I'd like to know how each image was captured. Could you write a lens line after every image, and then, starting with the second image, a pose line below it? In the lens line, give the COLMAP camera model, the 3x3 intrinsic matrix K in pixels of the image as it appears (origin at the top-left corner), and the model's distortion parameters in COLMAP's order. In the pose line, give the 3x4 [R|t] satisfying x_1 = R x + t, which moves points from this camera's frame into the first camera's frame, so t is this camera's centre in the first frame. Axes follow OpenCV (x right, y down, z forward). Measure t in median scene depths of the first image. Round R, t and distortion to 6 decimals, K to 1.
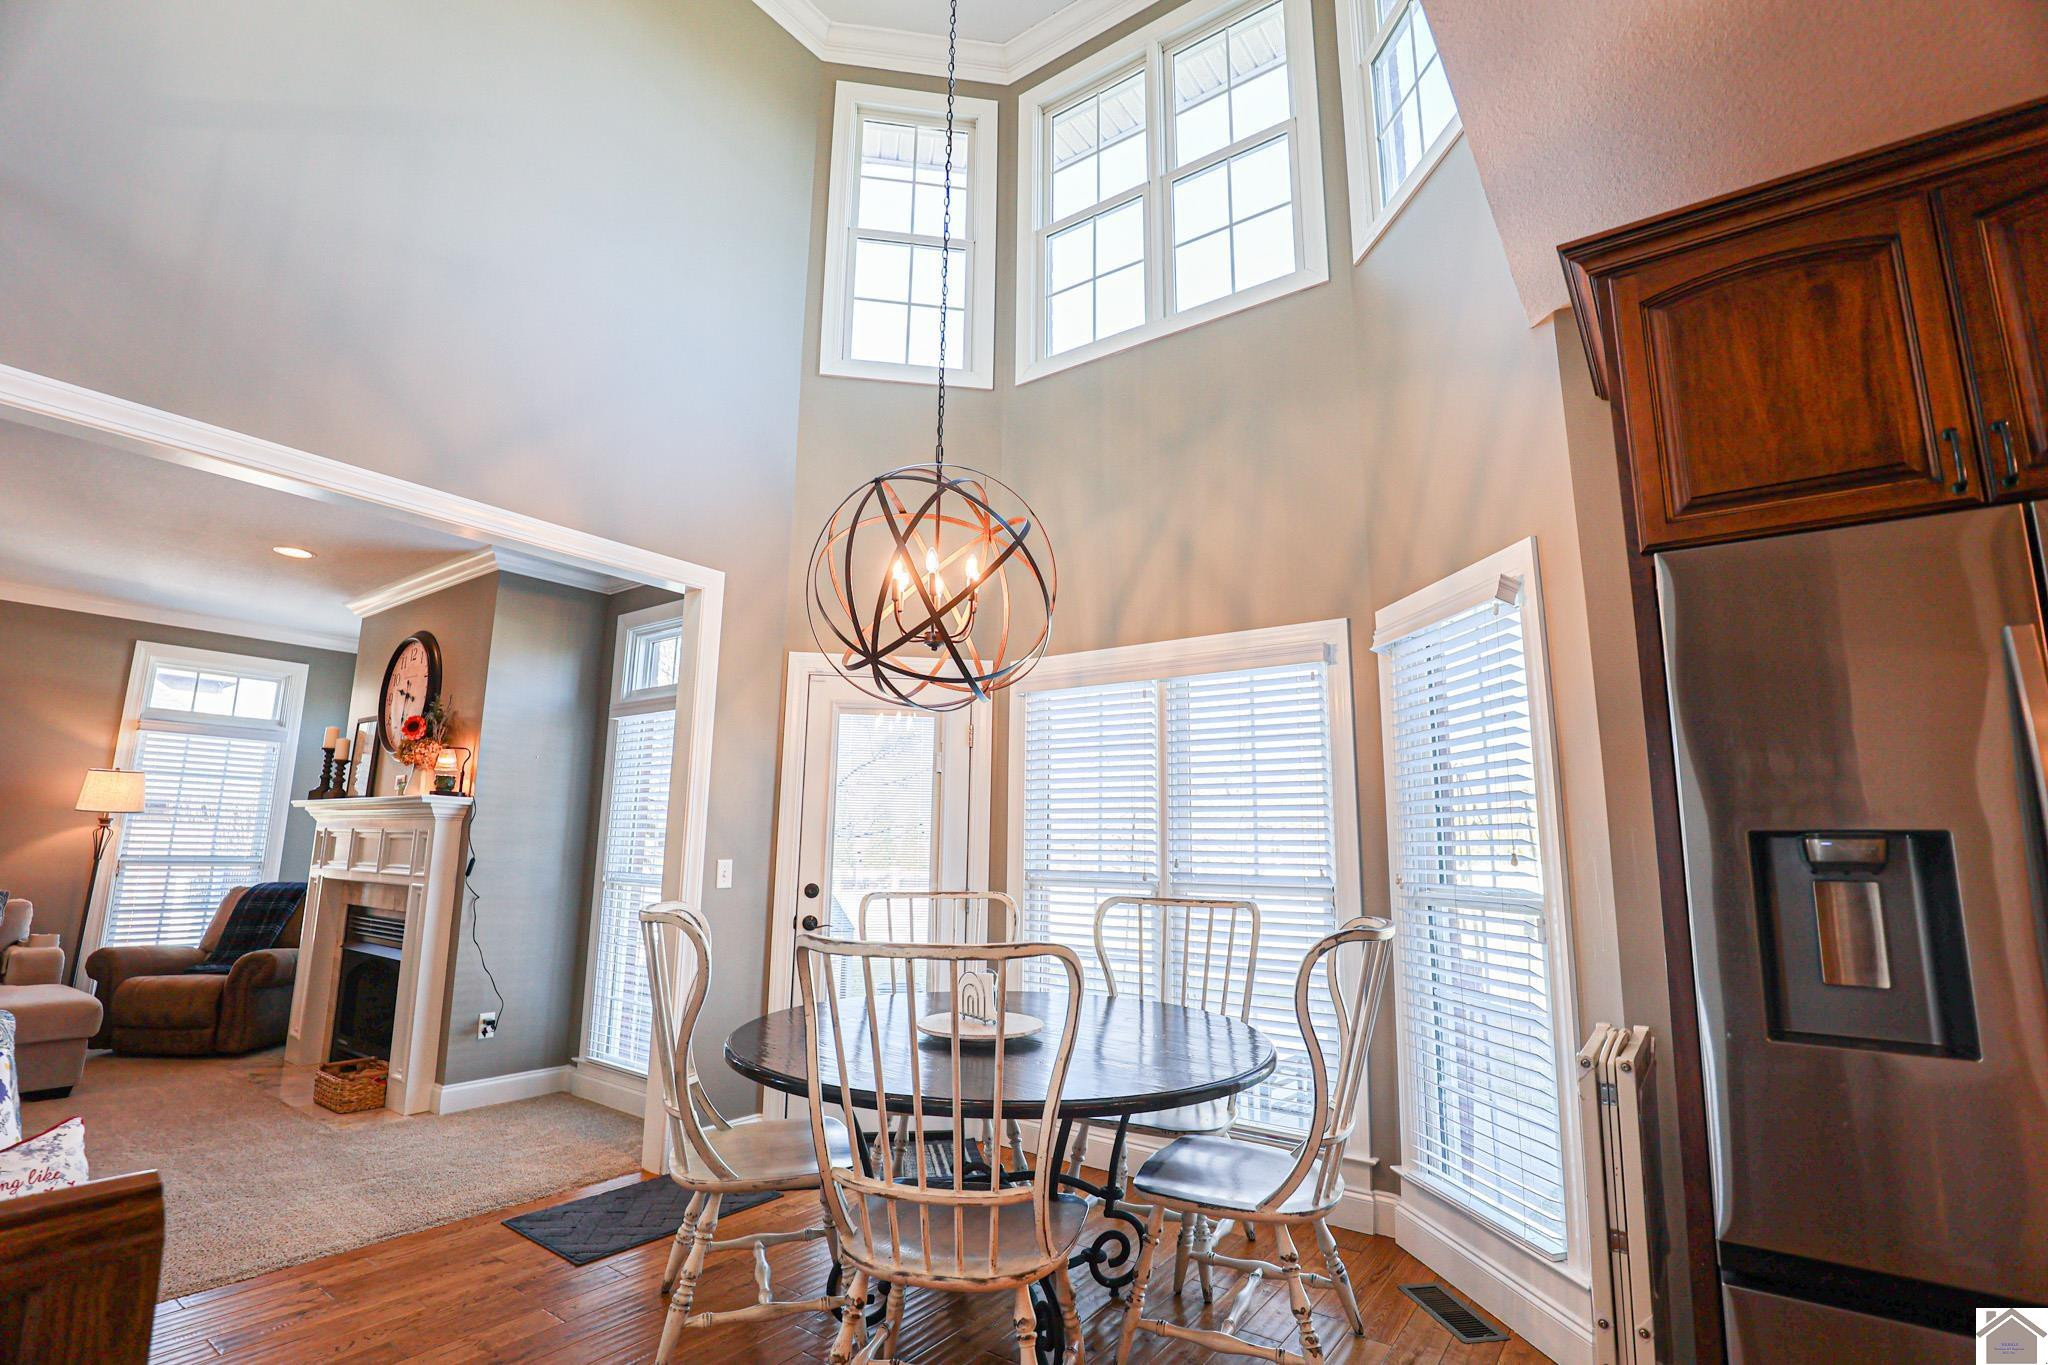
lens RADIAL K [[940.1, 0, 1023.6], [0, 940.1, 685.5], [0, 0, 1]] dist [-0.021423, 0.000073]
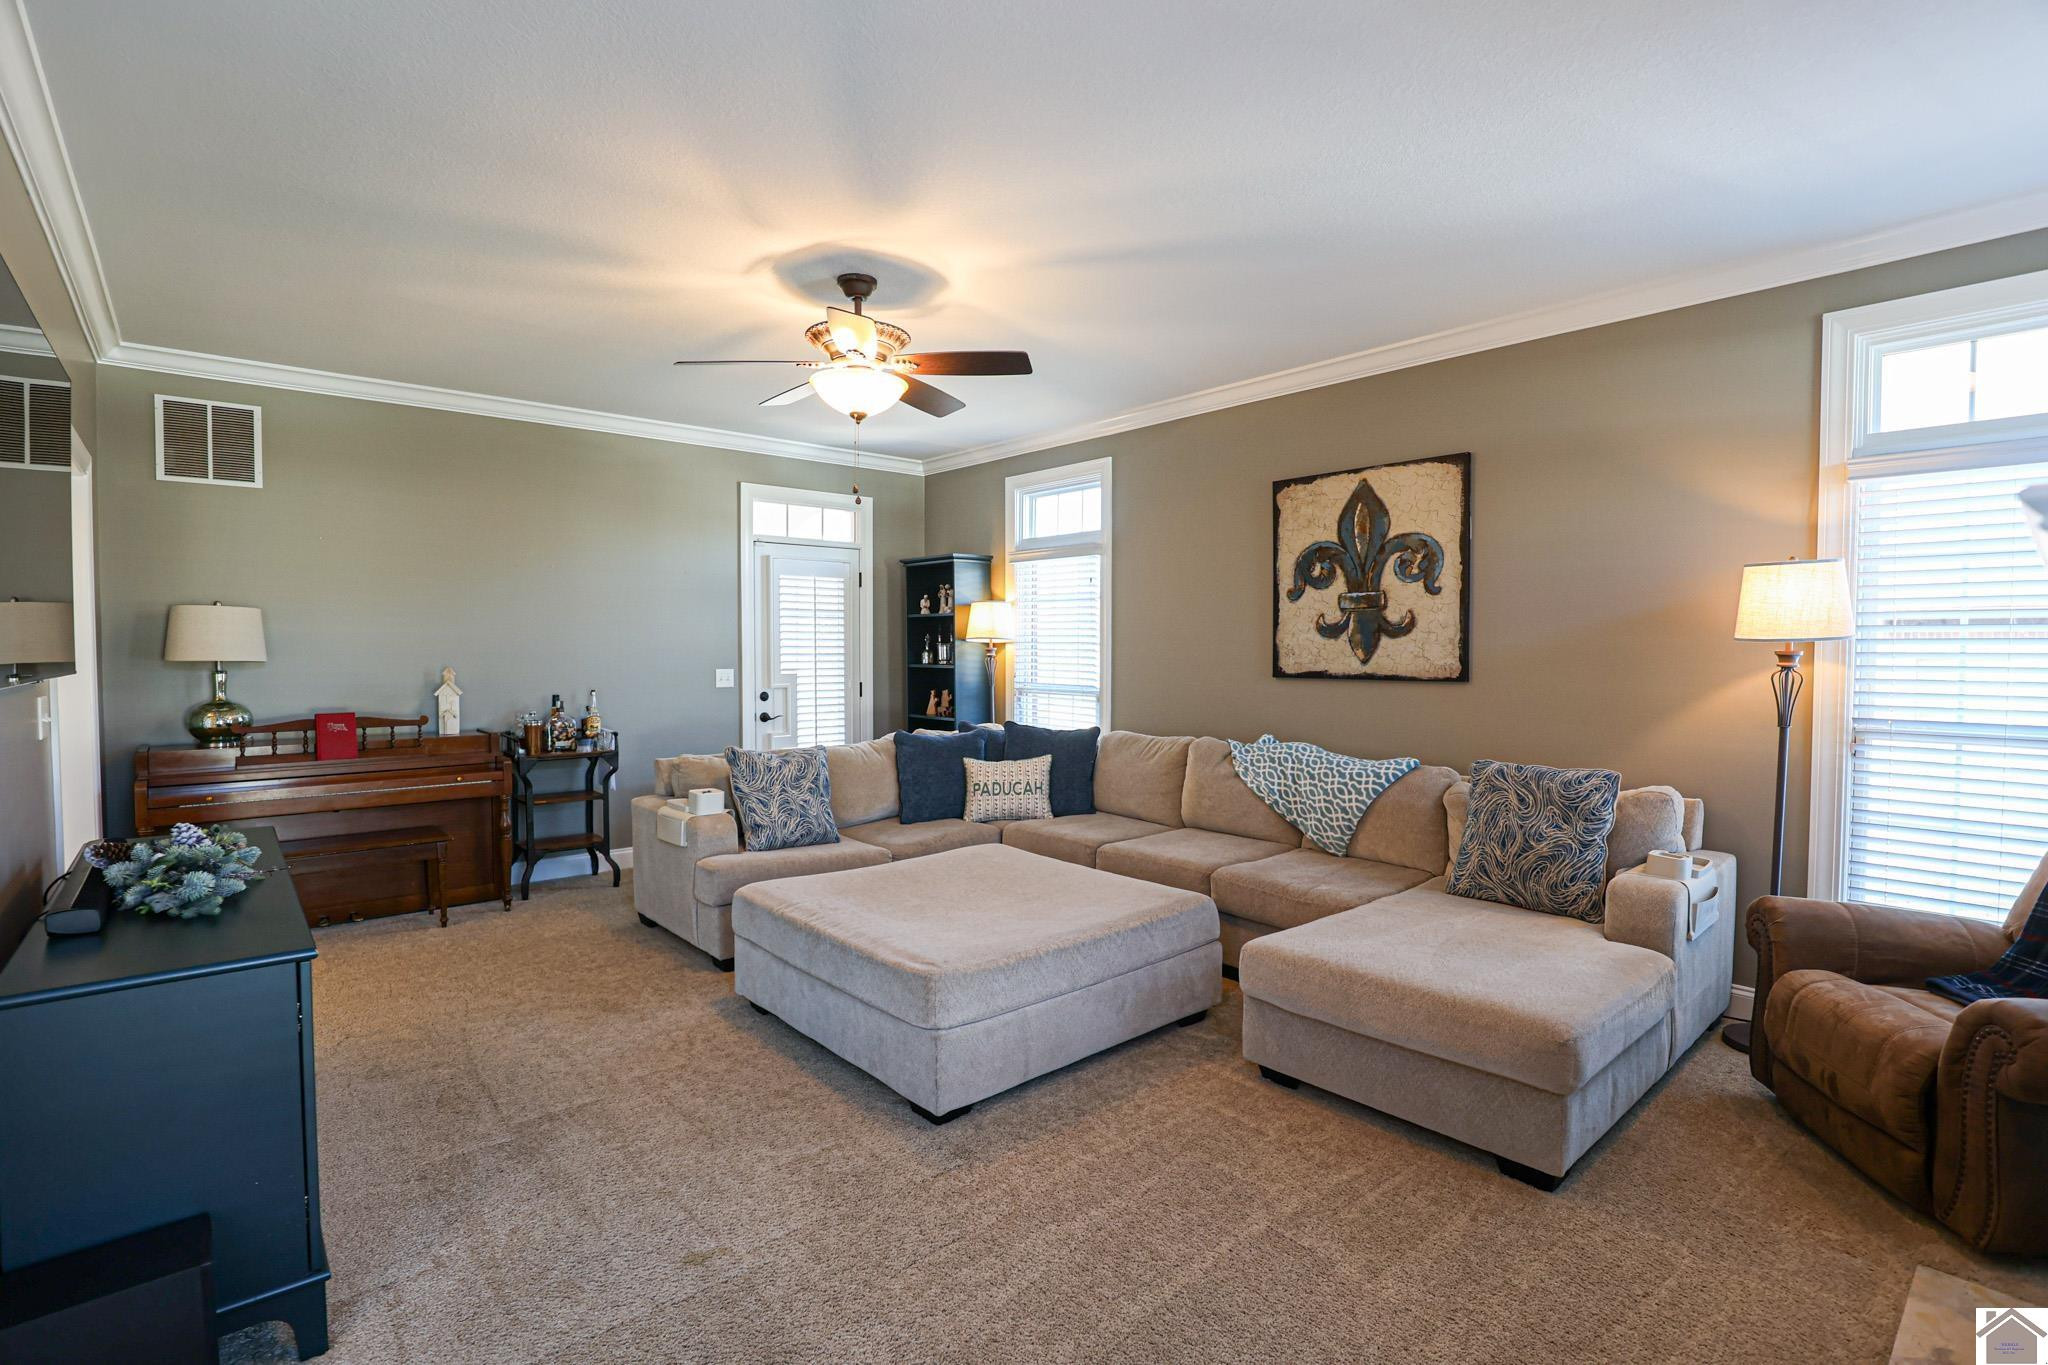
lens RADIAL K [[940.1, 0, 1022.8], [0, 940.1, 678.4], [0, 0, 1]] dist [-0.021423, 0.000073]
pose [[-0.230578, 0.015501, -0.972930, -0.354343], [0.163714, 0.986238, -0.023086, 0.095704], [0.959183, -0.164605, -0.229942, 0.669562]]
